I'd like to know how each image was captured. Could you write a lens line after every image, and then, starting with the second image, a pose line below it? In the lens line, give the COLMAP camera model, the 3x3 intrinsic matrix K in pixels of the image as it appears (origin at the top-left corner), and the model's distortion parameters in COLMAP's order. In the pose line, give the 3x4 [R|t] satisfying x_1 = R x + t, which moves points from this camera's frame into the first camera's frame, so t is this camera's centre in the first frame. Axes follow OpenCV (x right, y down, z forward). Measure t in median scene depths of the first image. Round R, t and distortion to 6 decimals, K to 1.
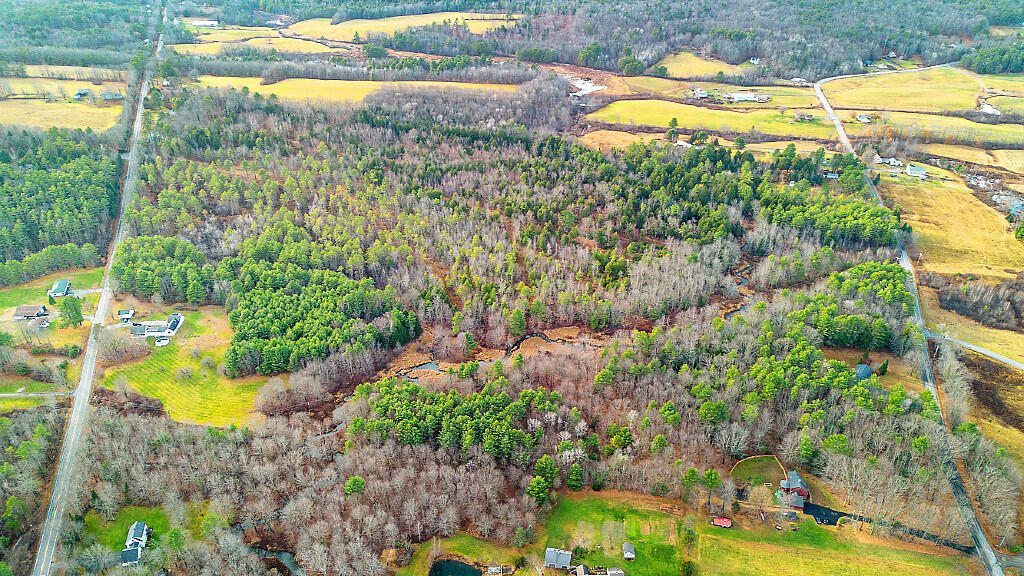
lens RADIAL K [[718.7, 0, 512.0], [0, 718.7, 288.0], [0, 0, 1]] dist [0.074721, -0.063488]
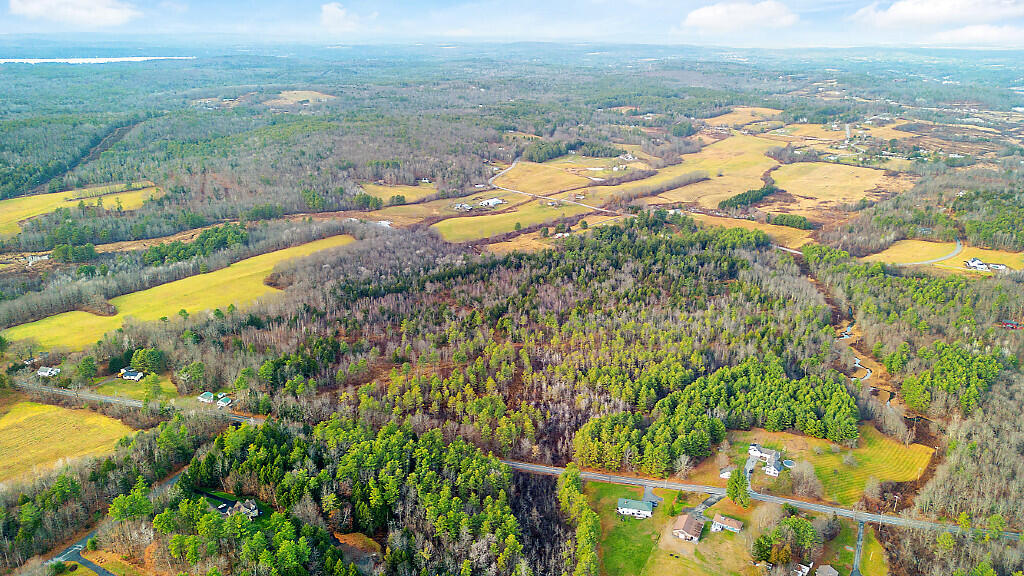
lens RADIAL K [[718.7, 0, 512.0], [0, 718.7, 288.0], [0, 0, 1]] dist [0.074721, -0.063488]
pose [[0.527033, -0.285492, 0.800457, -0.697989], [0.418856, 0.906802, 0.047641, -0.176701], [-0.739457, 0.310168, 0.597494, 0.291645]]
